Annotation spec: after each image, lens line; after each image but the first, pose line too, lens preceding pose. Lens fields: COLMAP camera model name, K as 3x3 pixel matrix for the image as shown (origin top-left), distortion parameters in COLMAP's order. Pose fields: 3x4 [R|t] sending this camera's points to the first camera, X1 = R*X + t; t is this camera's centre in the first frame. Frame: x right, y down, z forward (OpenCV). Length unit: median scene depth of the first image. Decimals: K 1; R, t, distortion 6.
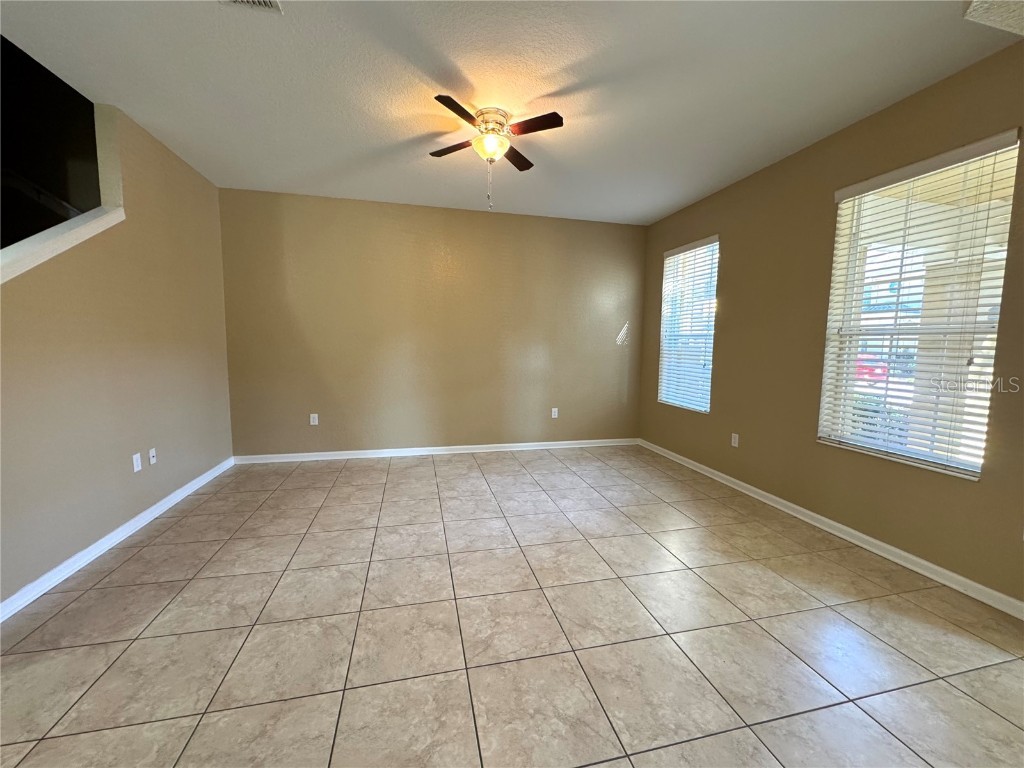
lens RADIAL K [[408.3, 0, 512.6], [0, 408.3, 383.3], [0, 0, 1]] dist [-0.002575, 0.000262]
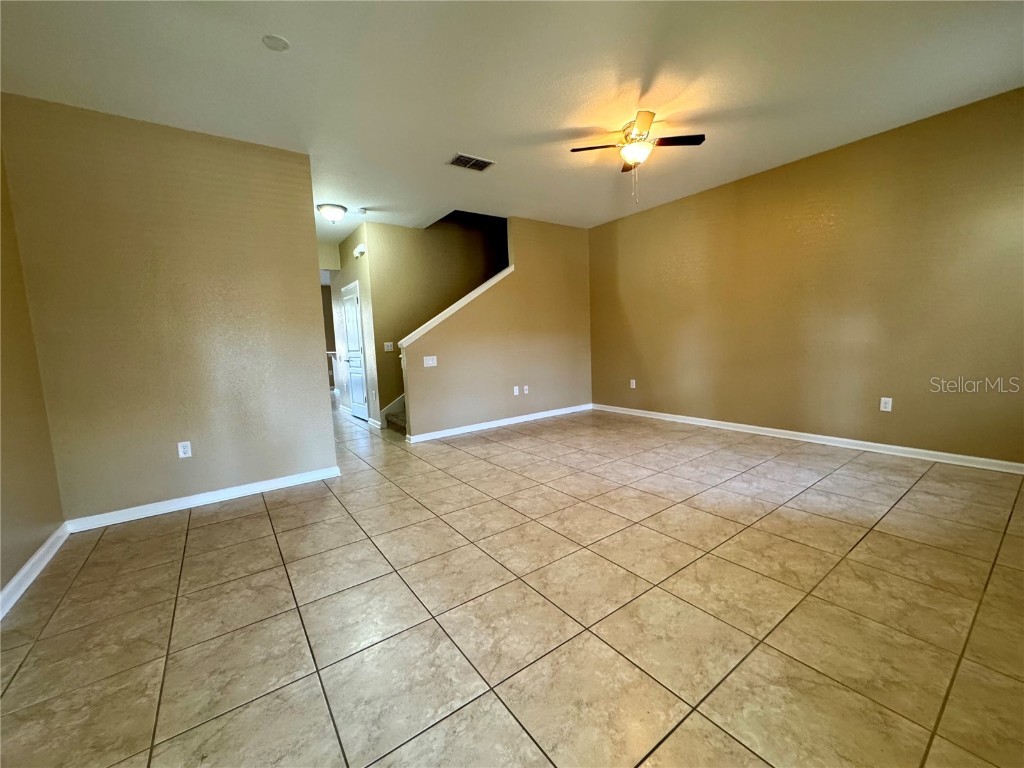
lens RADIAL K [[408.3, 0, 512.6], [0, 408.3, 383.3], [0, 0, 1]] dist [-0.002575, 0.000262]
pose [[0.379418, 0.072013, -0.922419, 0.760920], [-0.042773, 0.997266, 0.060262, 0.030453], [0.924236, 0.016590, 0.381461, 0.173619]]
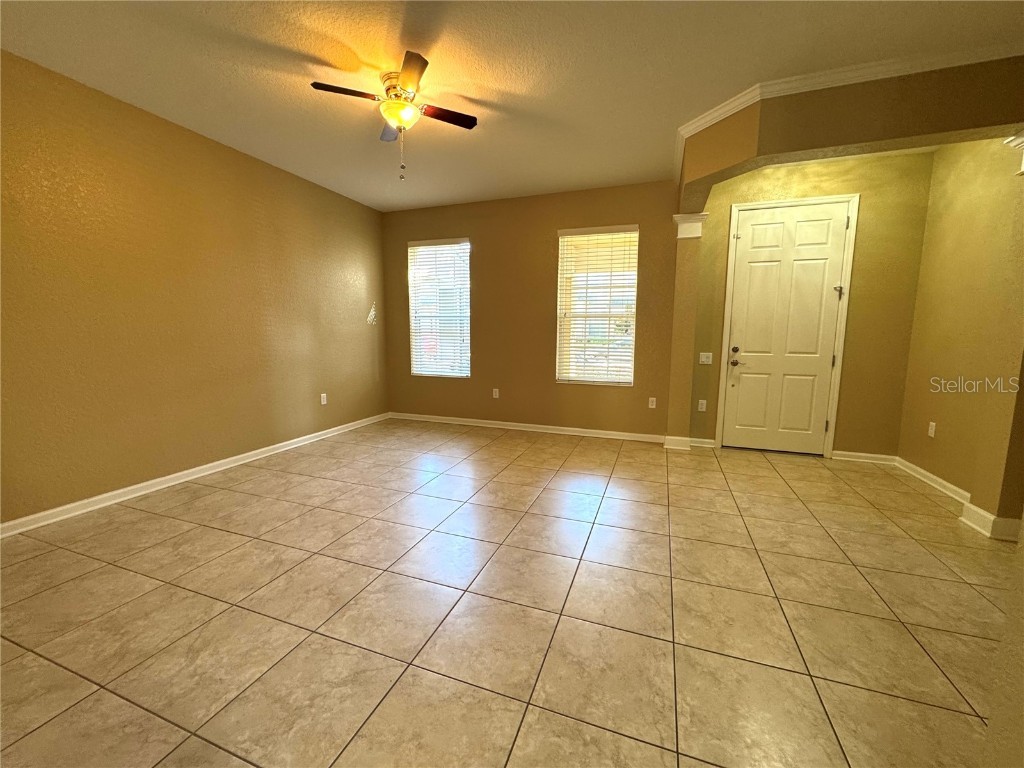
lens RADIAL K [[408.3, 0, 512.6], [0, 408.3, 383.3], [0, 0, 1]] dist [-0.002575, 0.000262]
pose [[0.552159, -0.115331, 0.825724, -0.614784], [0.083274, 0.993063, 0.083018, -0.004286], [-0.829570, 0.022922, 0.557932, 0.201946]]
